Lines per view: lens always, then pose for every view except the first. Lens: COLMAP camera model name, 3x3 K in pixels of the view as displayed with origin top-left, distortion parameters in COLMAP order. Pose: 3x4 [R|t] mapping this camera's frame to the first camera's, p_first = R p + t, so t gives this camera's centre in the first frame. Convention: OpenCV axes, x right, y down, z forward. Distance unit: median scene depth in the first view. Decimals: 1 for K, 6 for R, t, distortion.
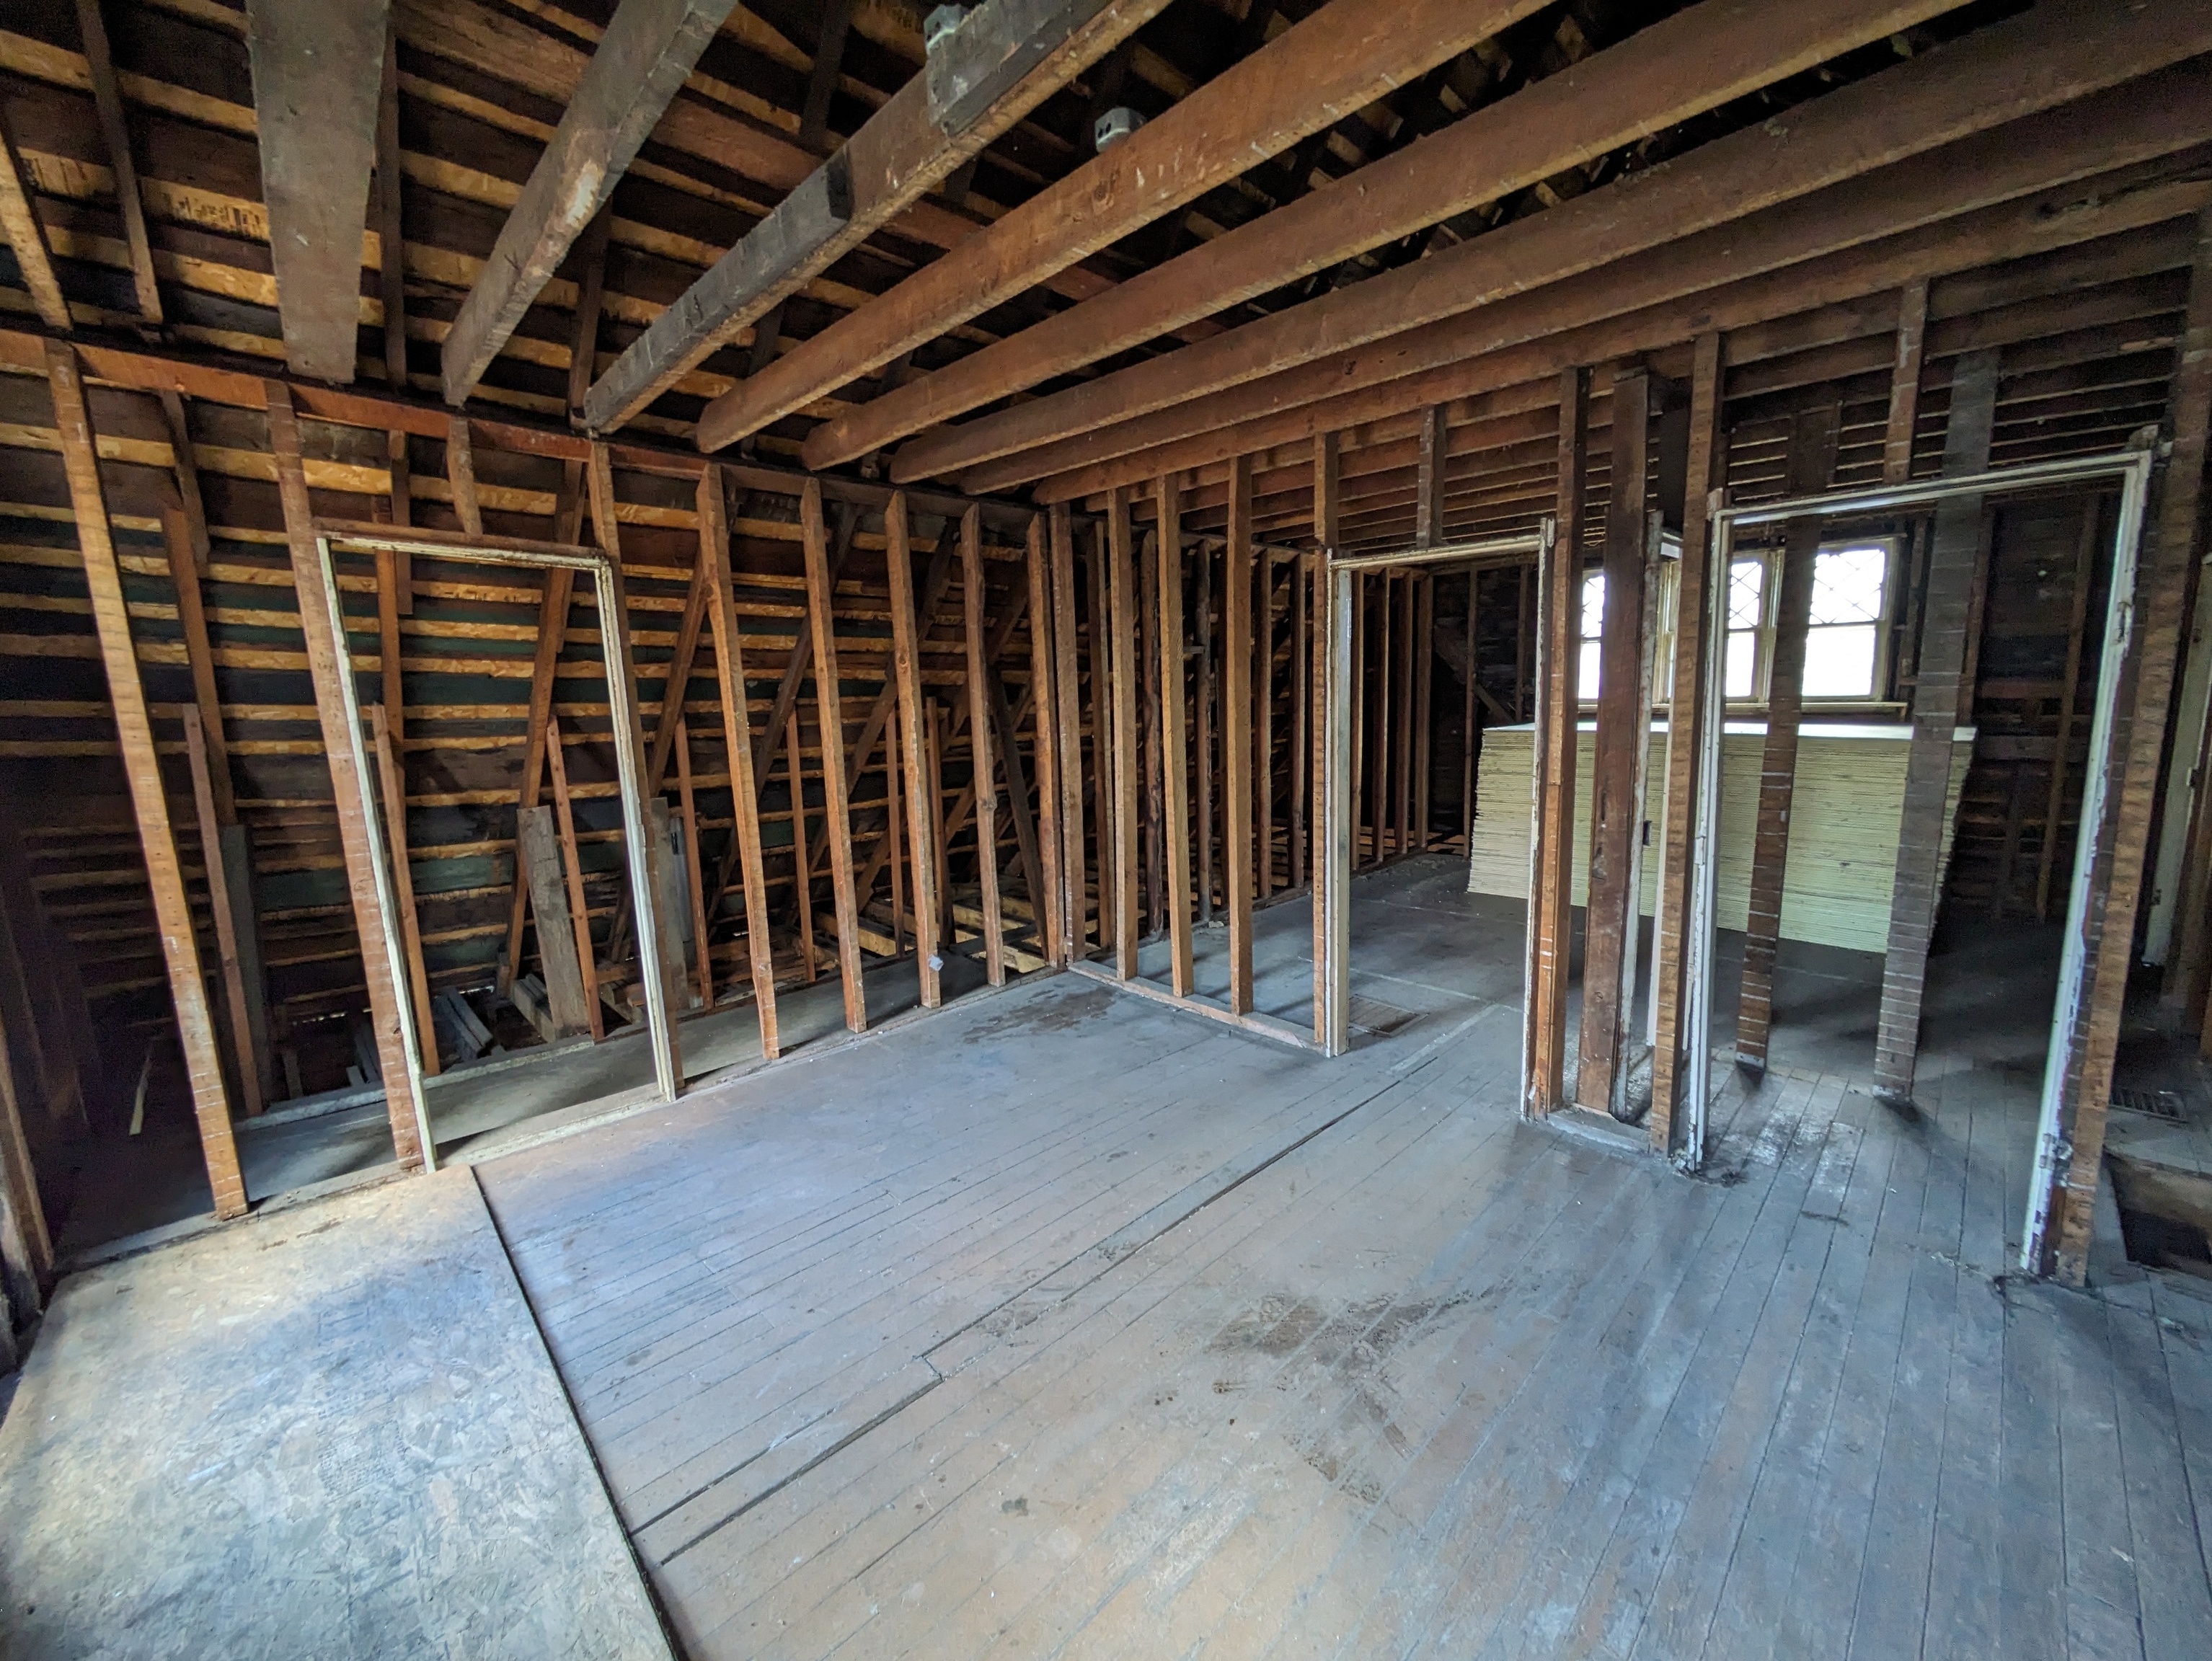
lens RADIAL K [[878.1, 0, 1095.9], [0, 878.1, 827.6], [0, 0, 1]] dist [-0.005121, 0.001692]
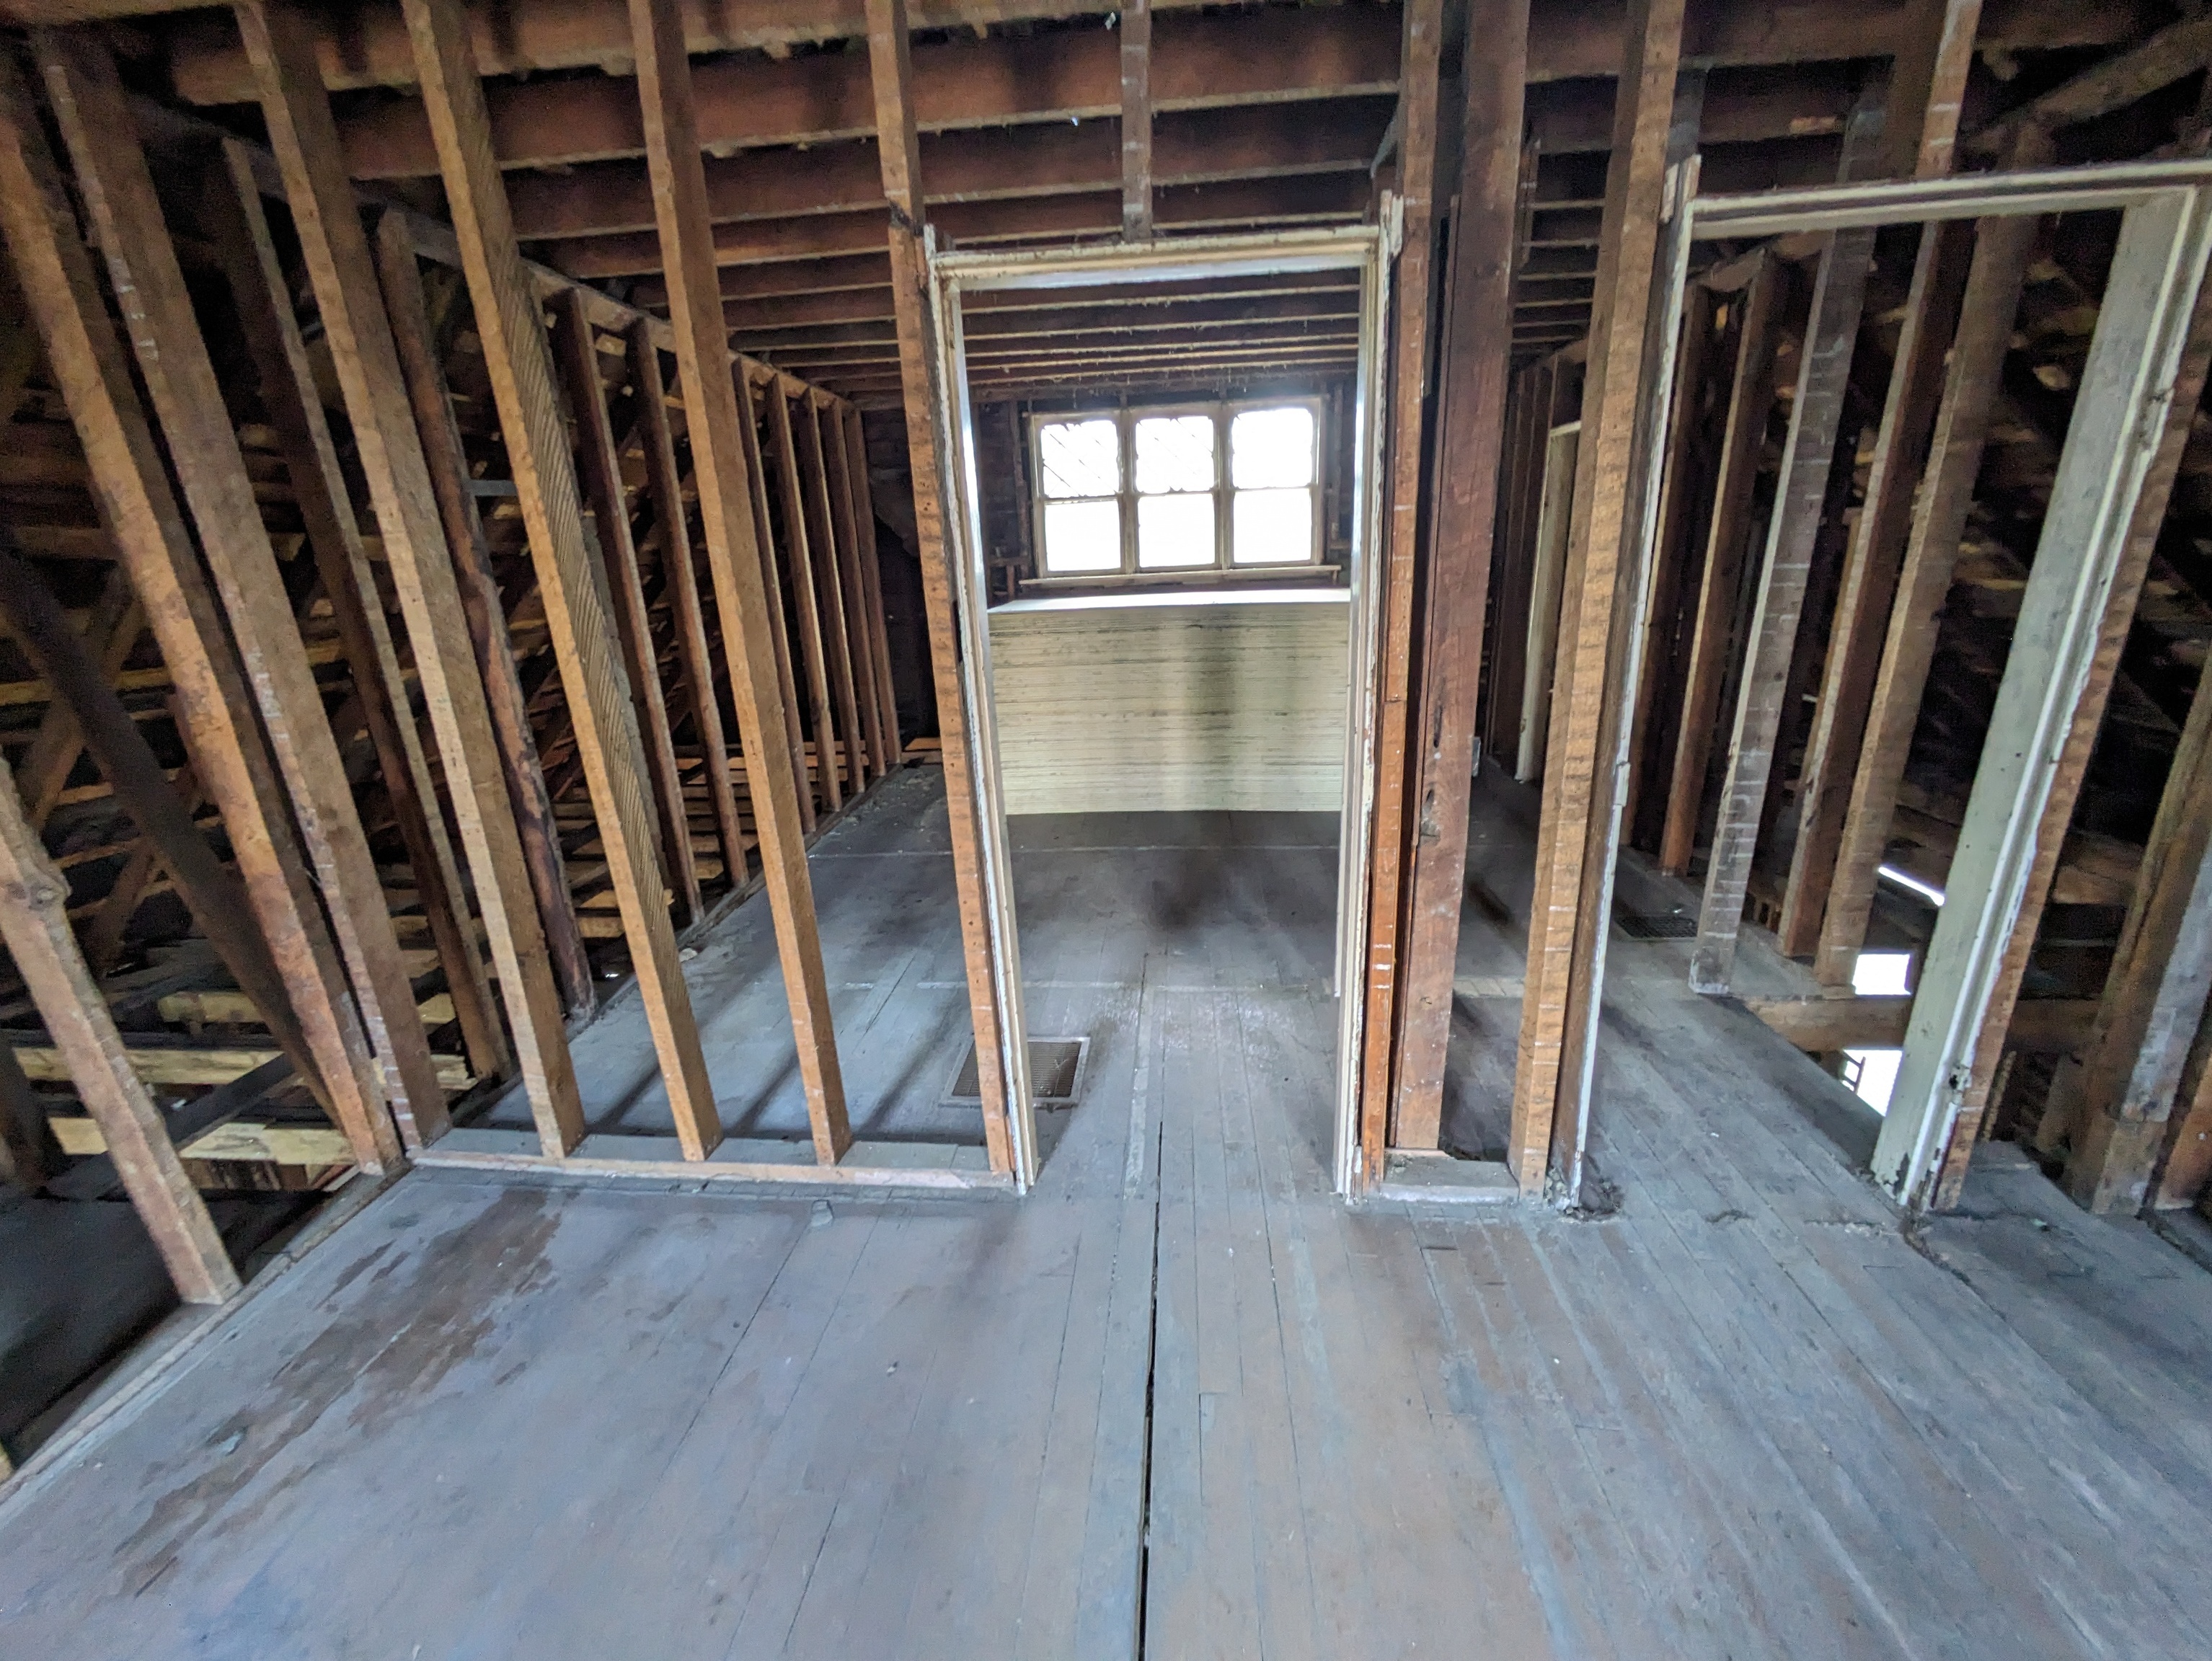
lens RADIAL K [[878.1, 0, 1105.0], [0, 878.1, 825.8], [0, 0, 1]] dist [-0.005121, 0.001692]
pose [[0.754320, -0.201584, 0.624793, -0.013183], [0.122824, 0.978221, 0.167327, -0.085958], [-0.644916, -0.049479, 0.762651, 0.641318]]
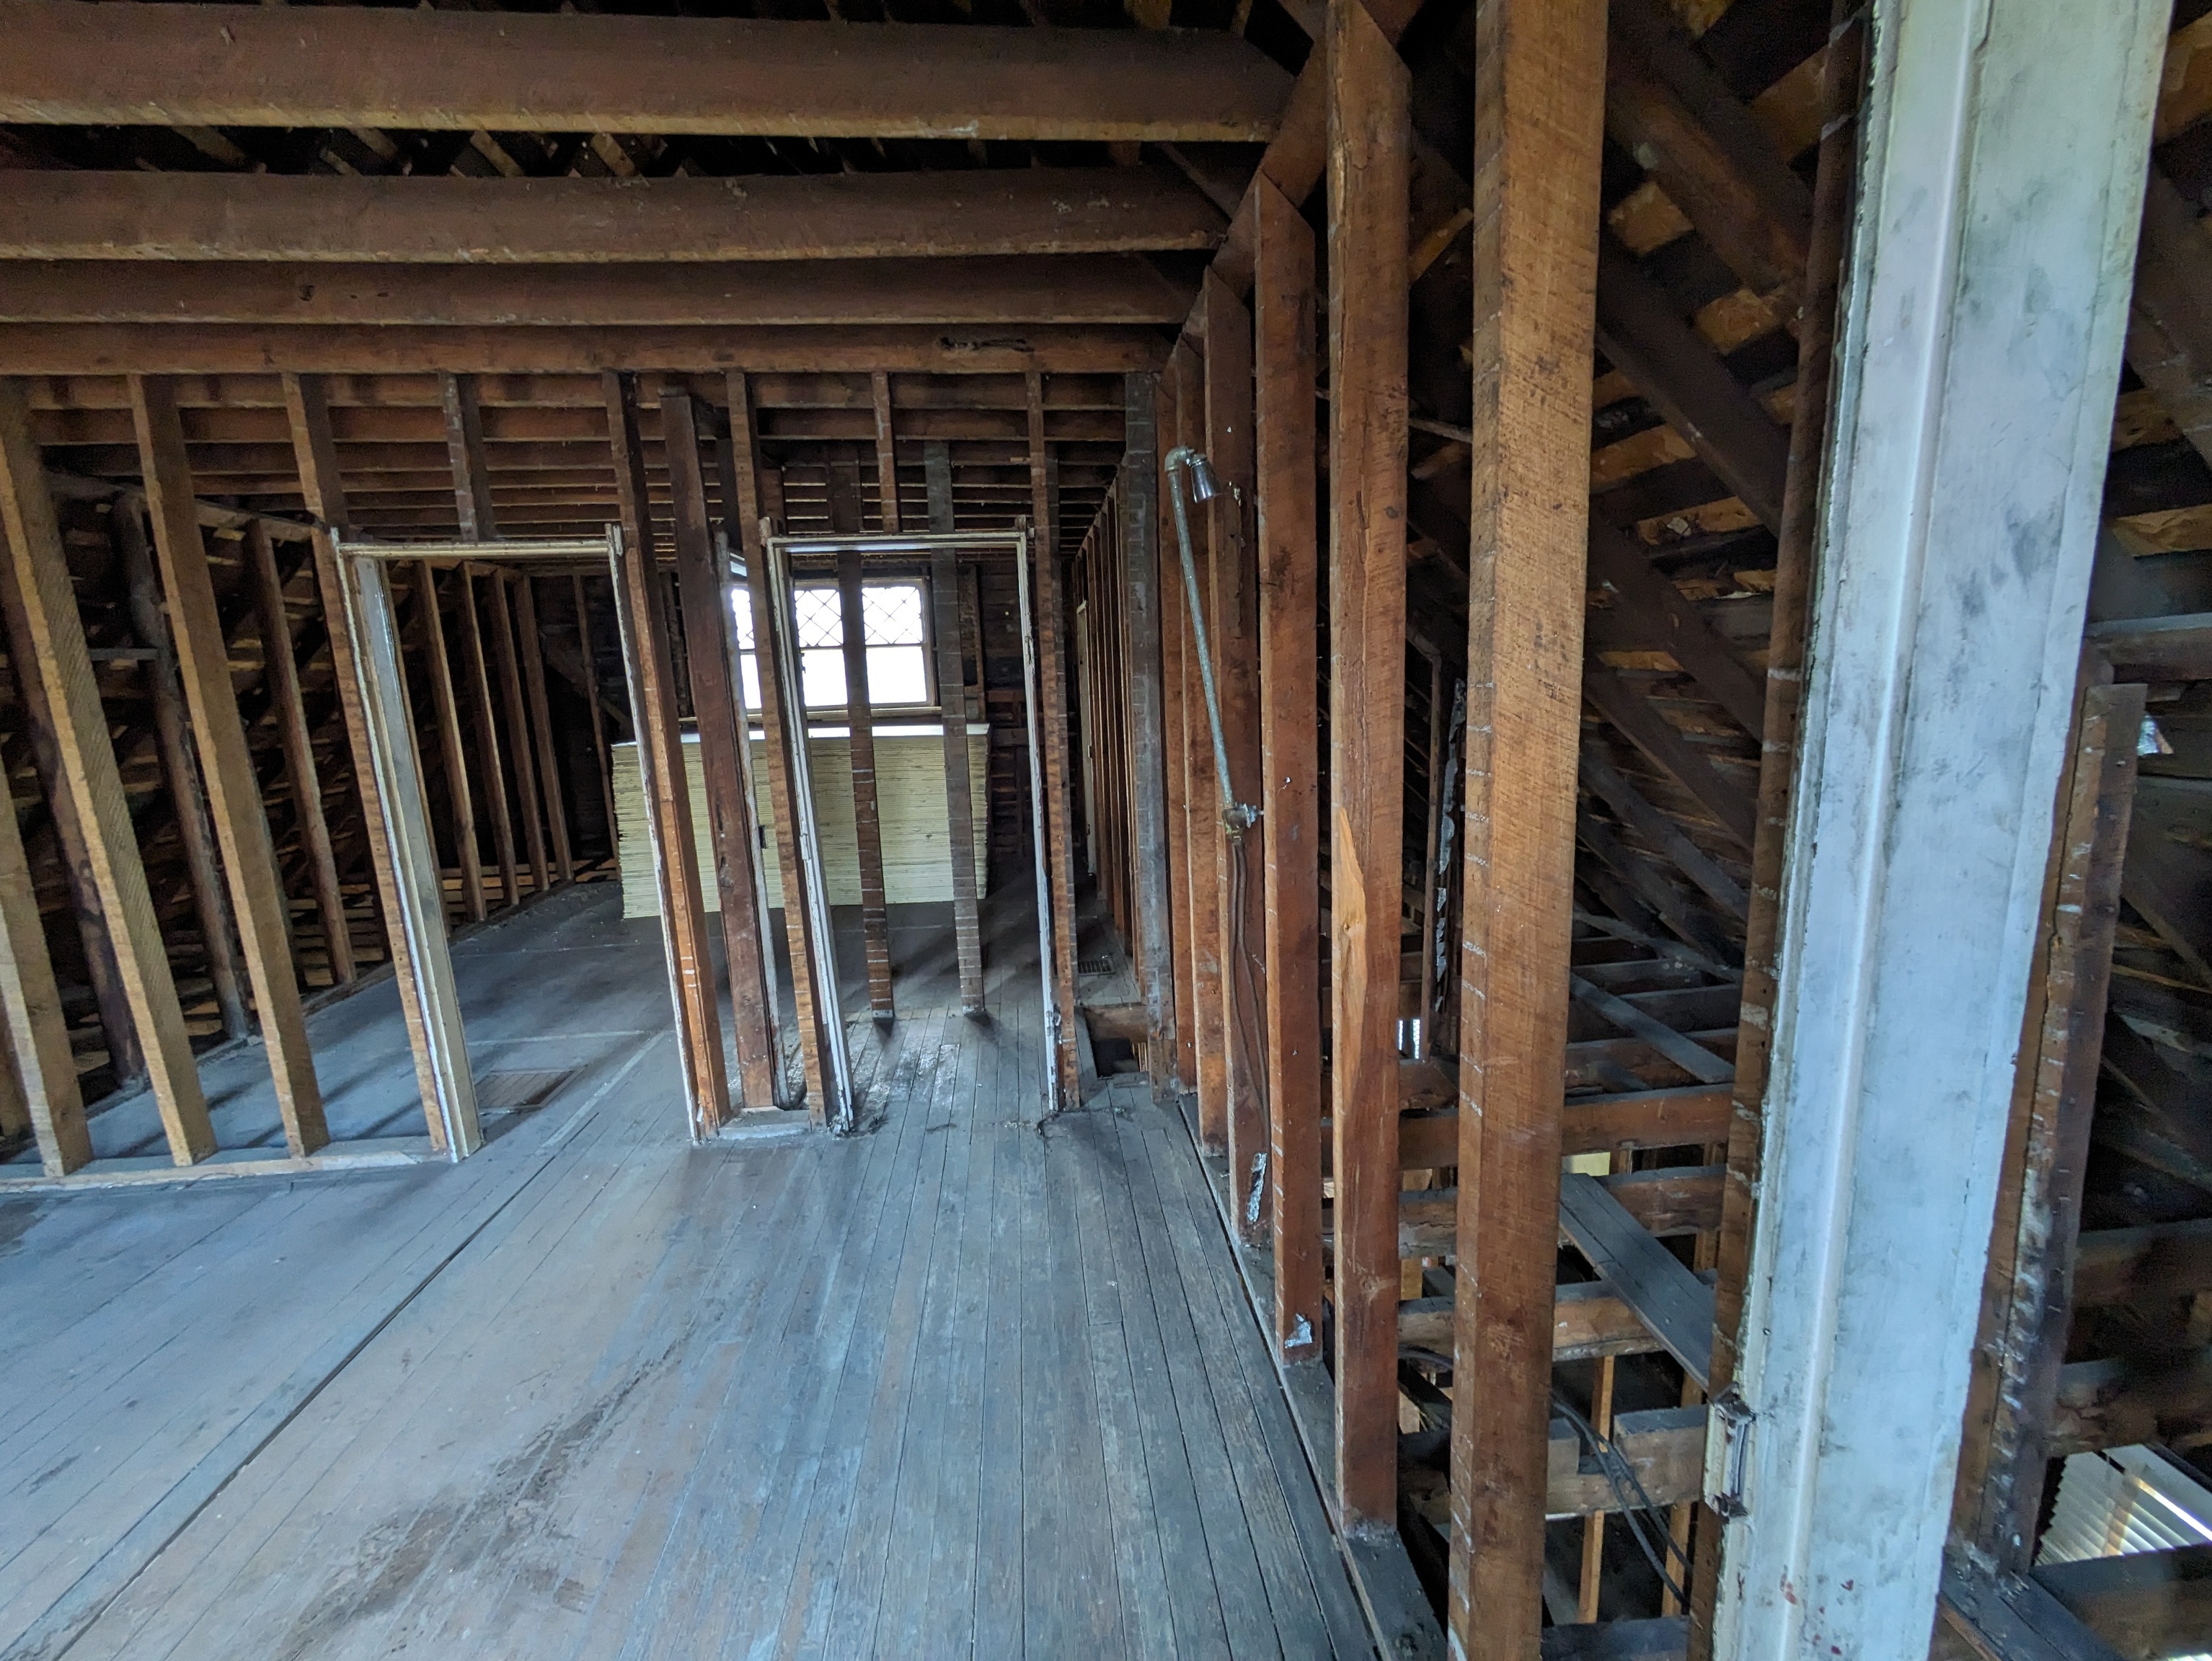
lens RADIAL K [[878.1, 0, 1108.0], [0, 878.1, 827.8], [0, 0, 1]] dist [-0.005121, 0.001692]
pose [[0.618558, -0.129317, 0.775024, 0.062847], [0.138920, 0.988824, 0.054117, -0.004033], [-0.773361, 0.074192, 0.629610, 0.008378]]
